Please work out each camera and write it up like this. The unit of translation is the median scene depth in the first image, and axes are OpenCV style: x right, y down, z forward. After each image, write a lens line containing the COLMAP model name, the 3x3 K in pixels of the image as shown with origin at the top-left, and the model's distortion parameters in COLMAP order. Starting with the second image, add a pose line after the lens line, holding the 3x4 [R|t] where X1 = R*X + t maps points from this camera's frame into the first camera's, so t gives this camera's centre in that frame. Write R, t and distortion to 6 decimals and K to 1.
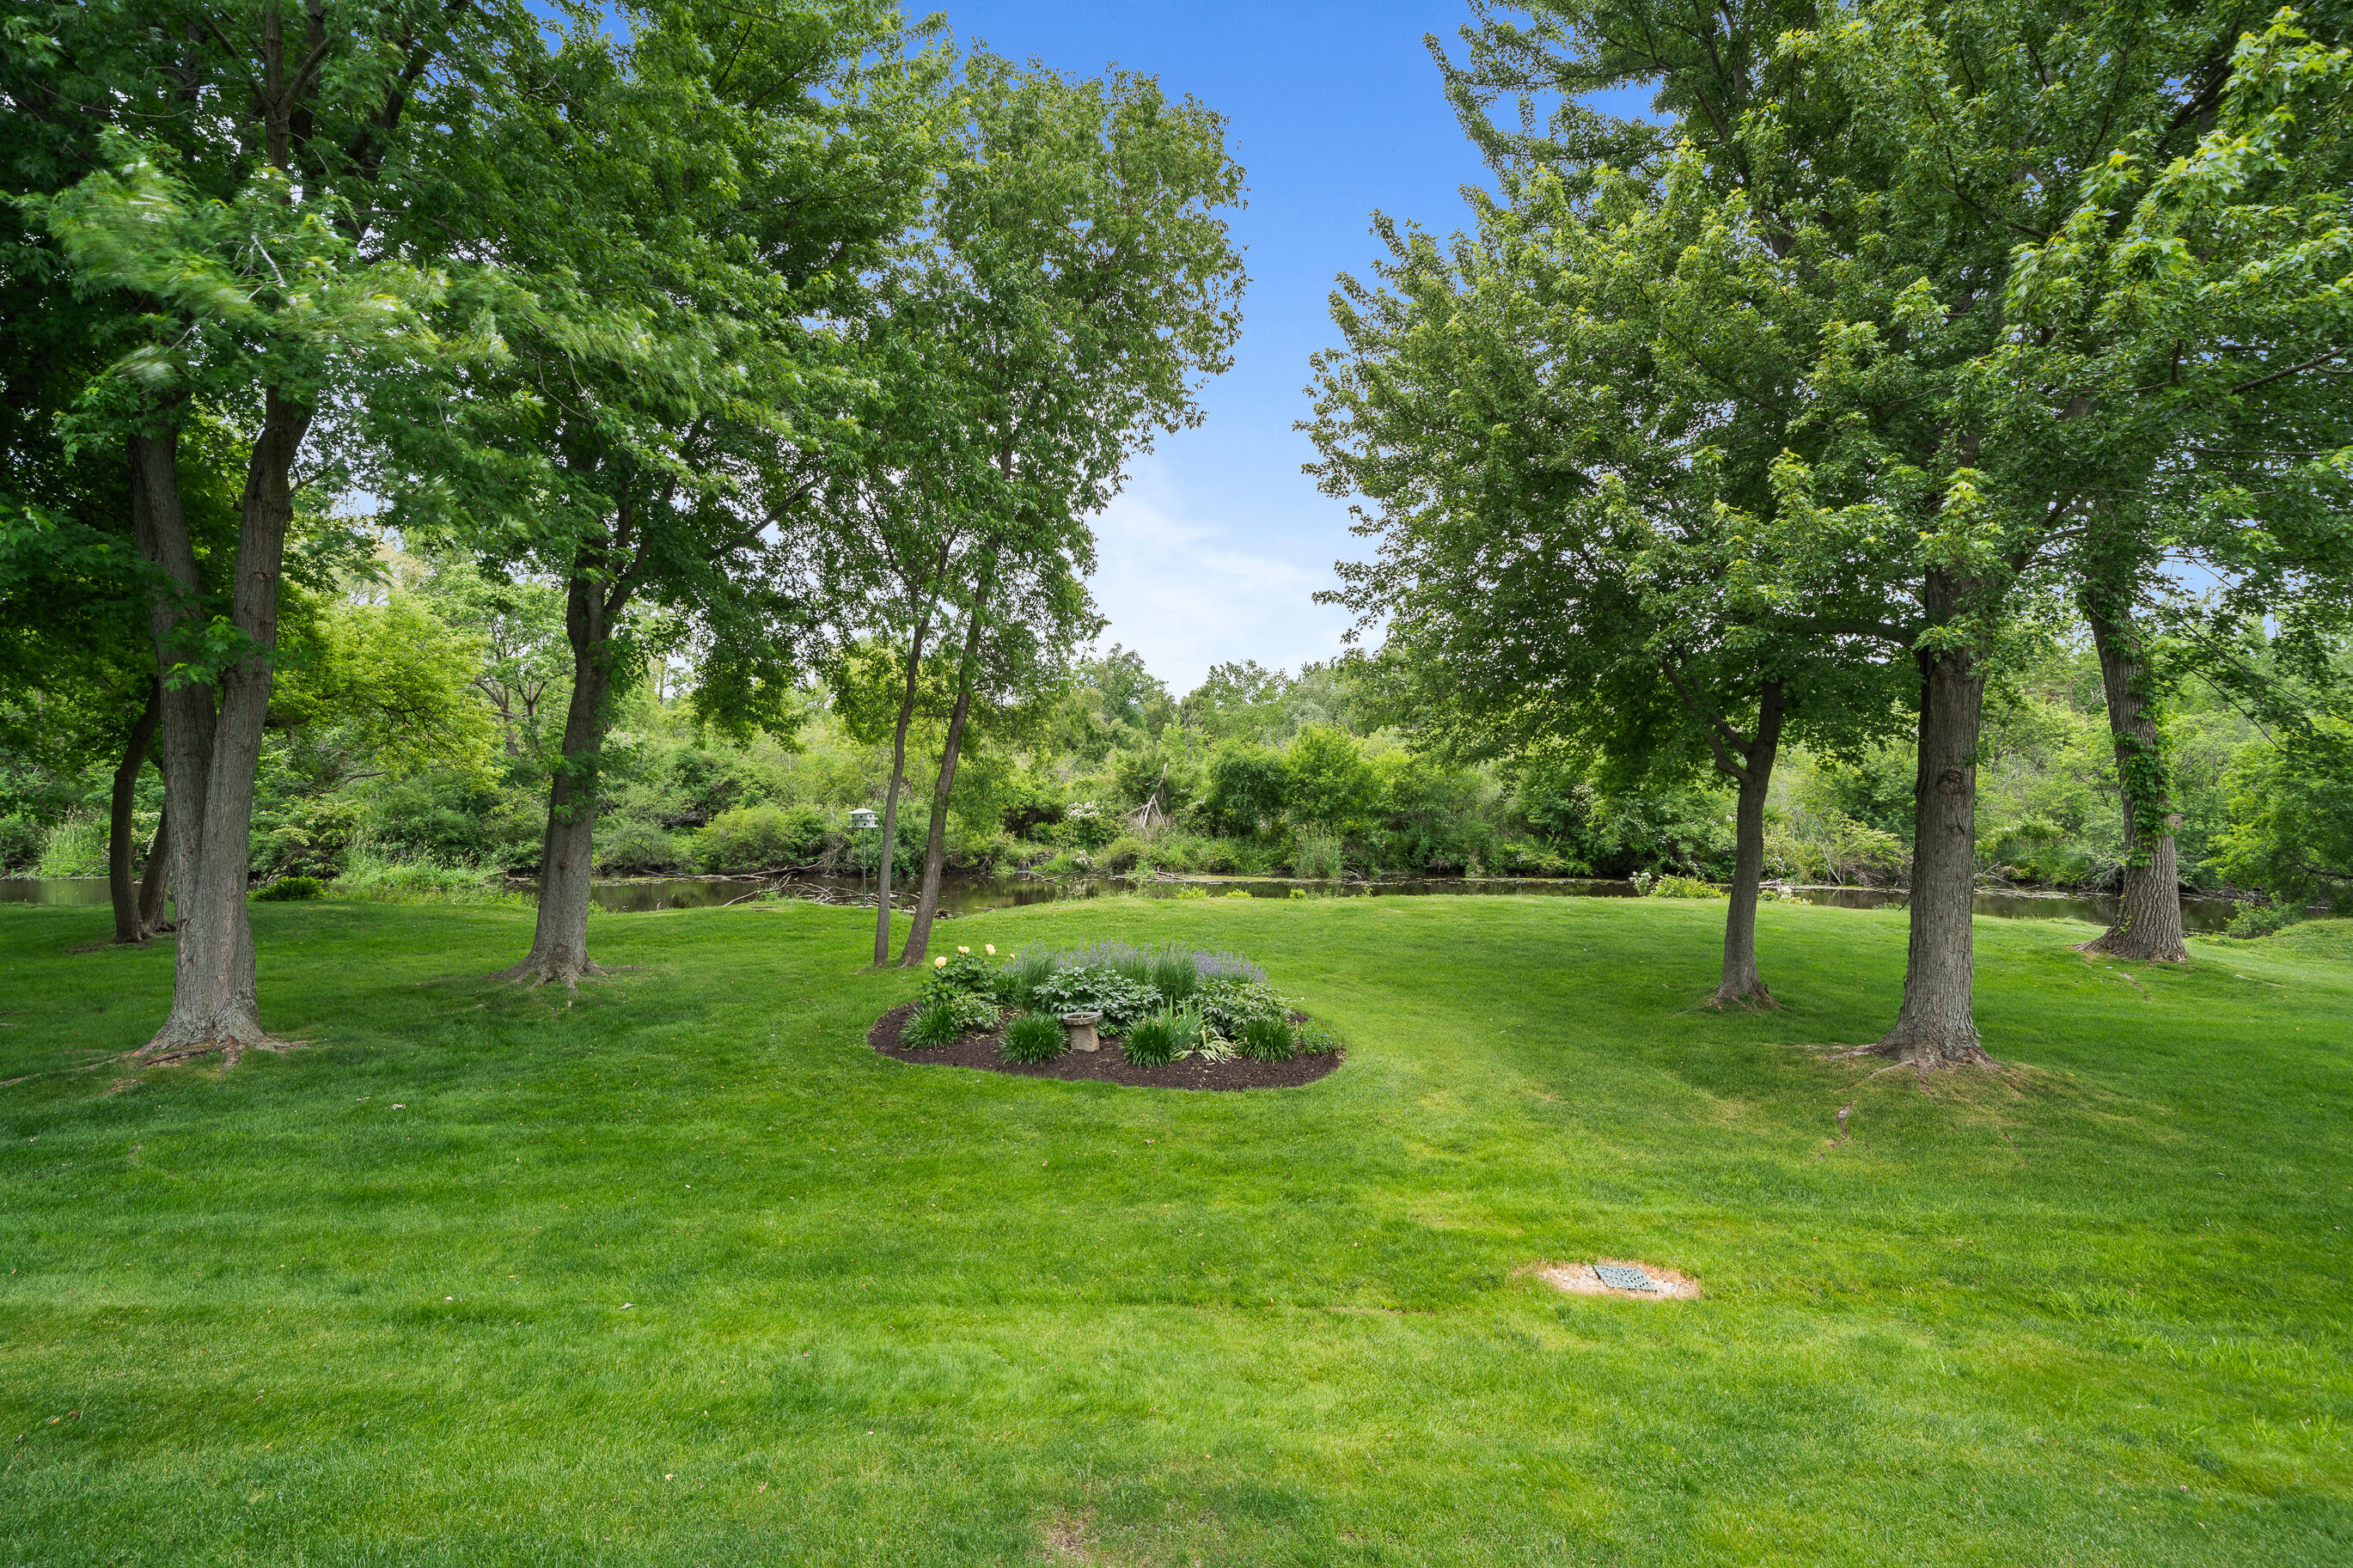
lens RADIAL K [[1088.6, 0, 1171.4], [0, 1088.6, 773.3], [0, 0, 1]] dist [0.001430, 0.000531]
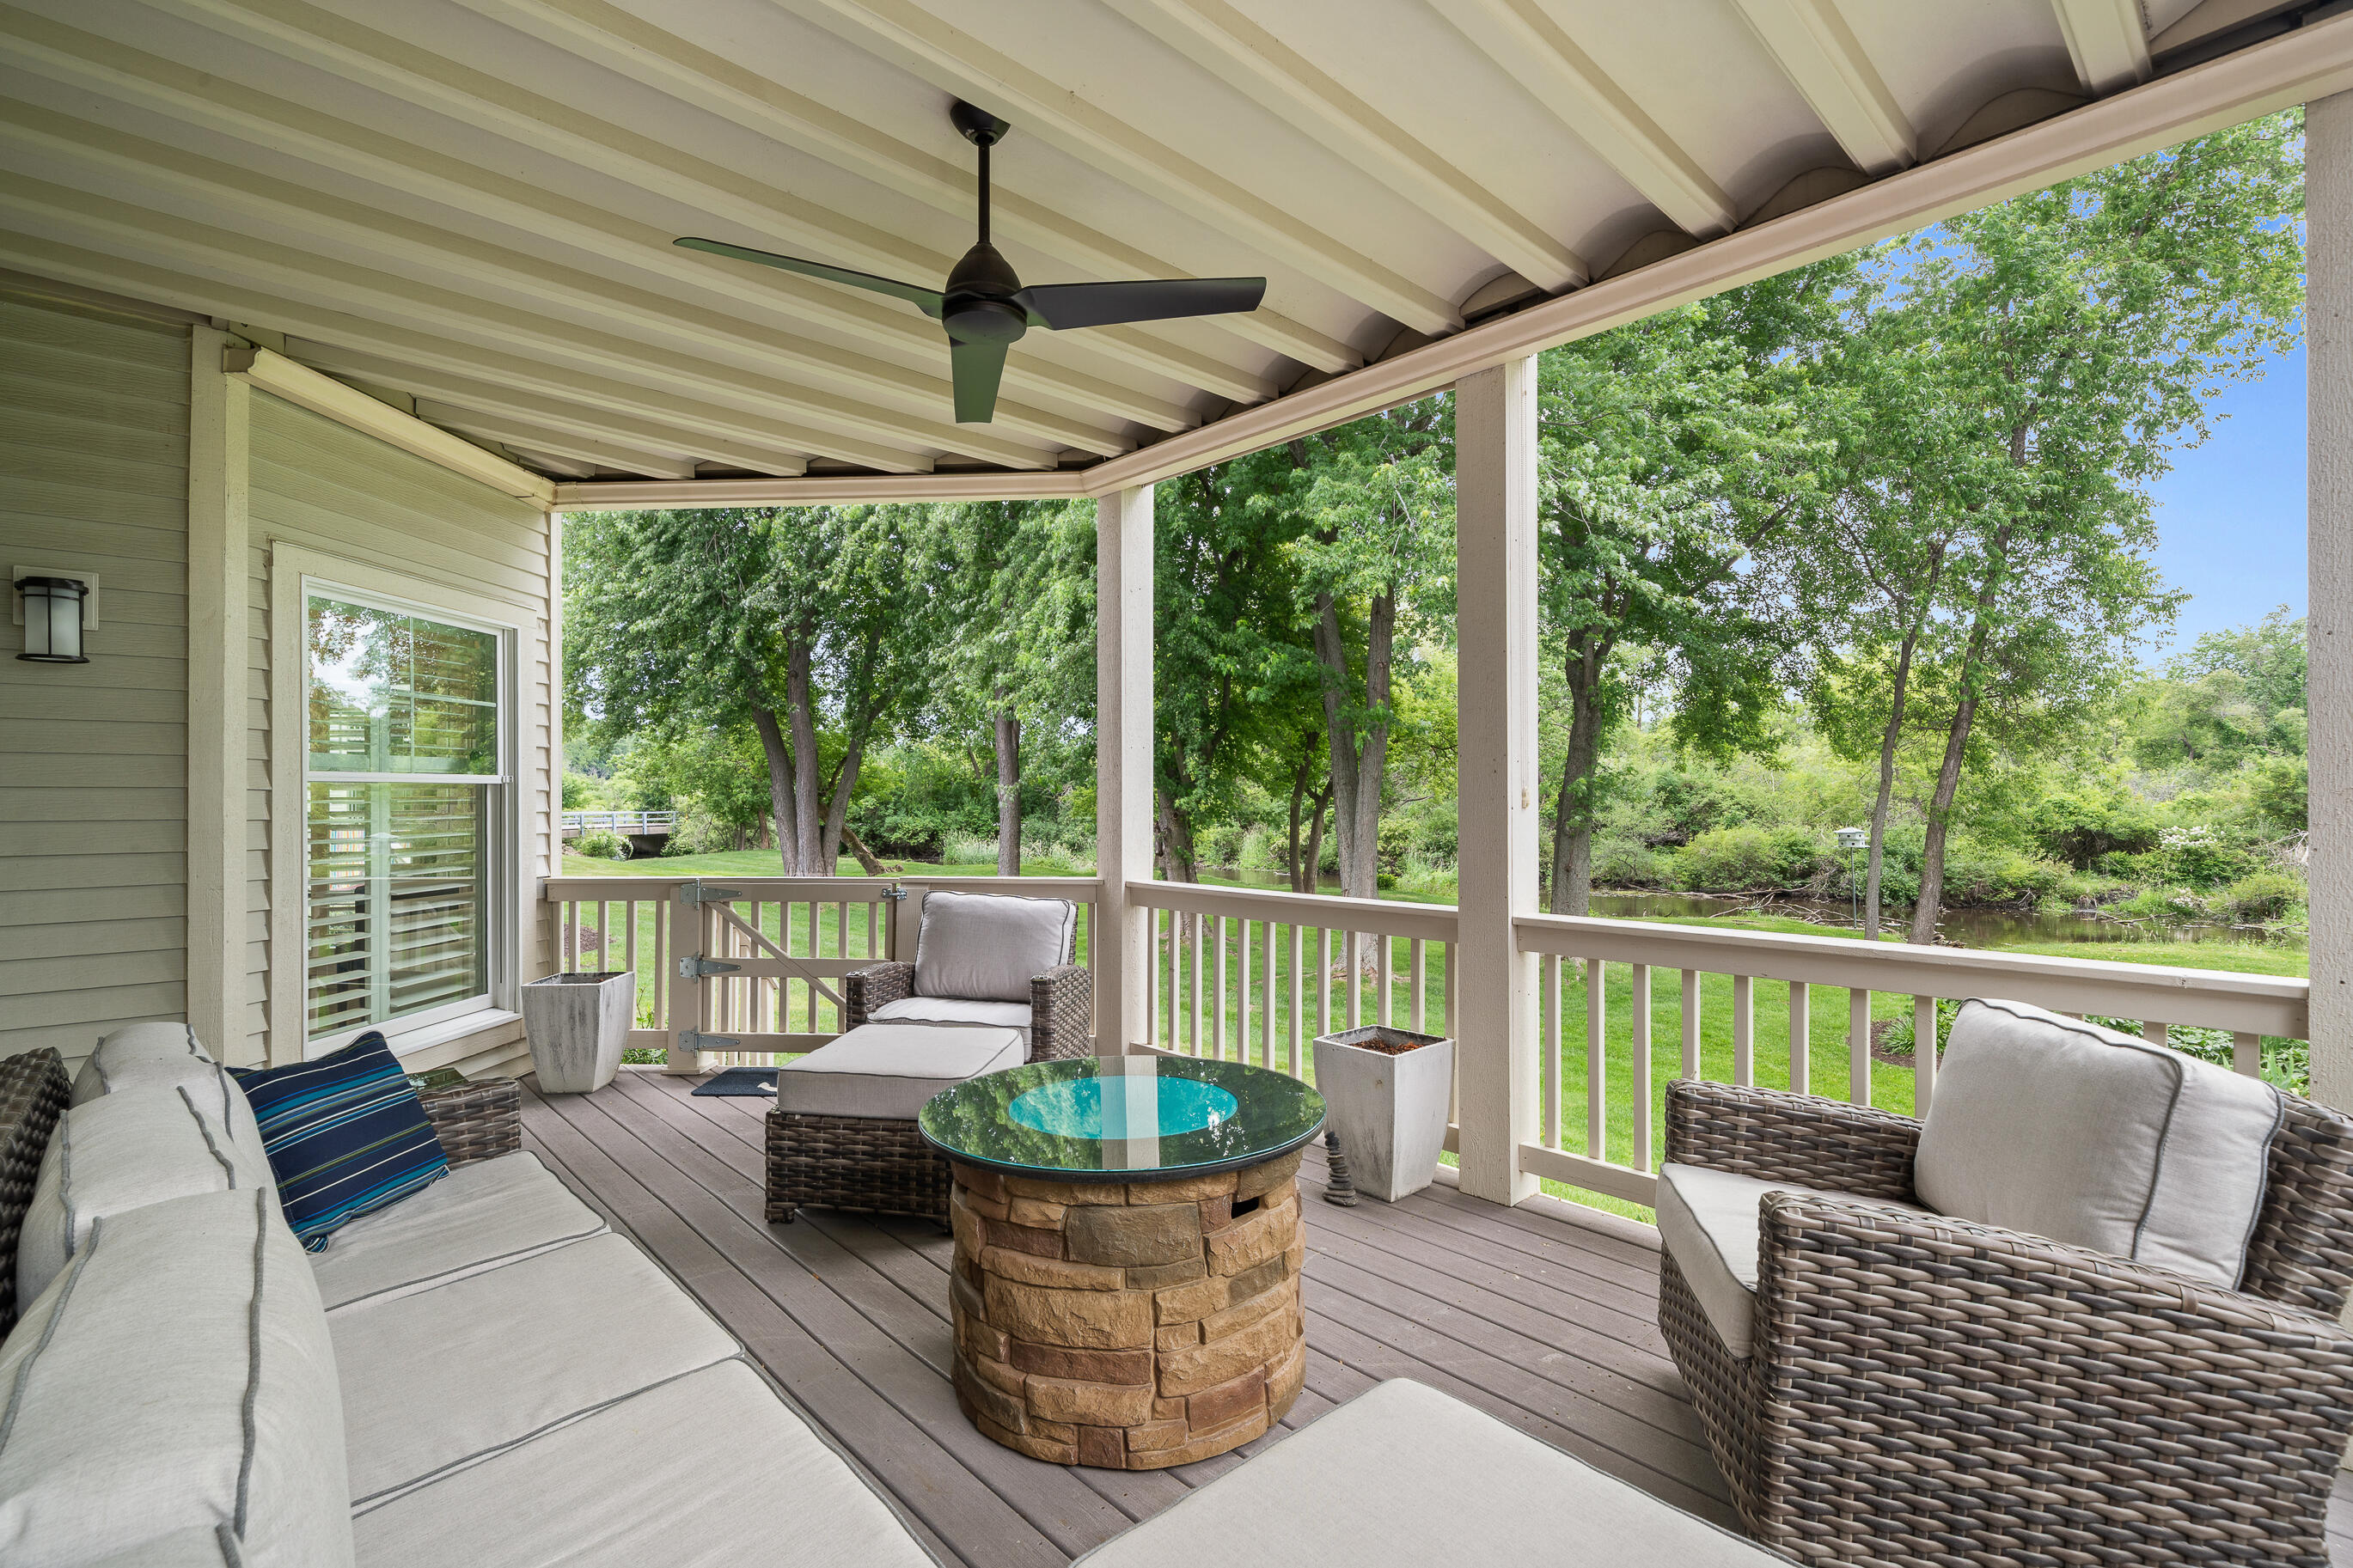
lens RADIAL K [[1197.5, 0, 1110.0], [0, 1197.5, 779.8], [0, 0, 1]] dist [-0.000238, 0.009216]
pose [[0.658452, -0.024326, -0.752230, 0.092493], [0.010541, 0.999678, -0.023101, 0.007880], [0.752549, 0.007282, 0.658496, -0.215260]]
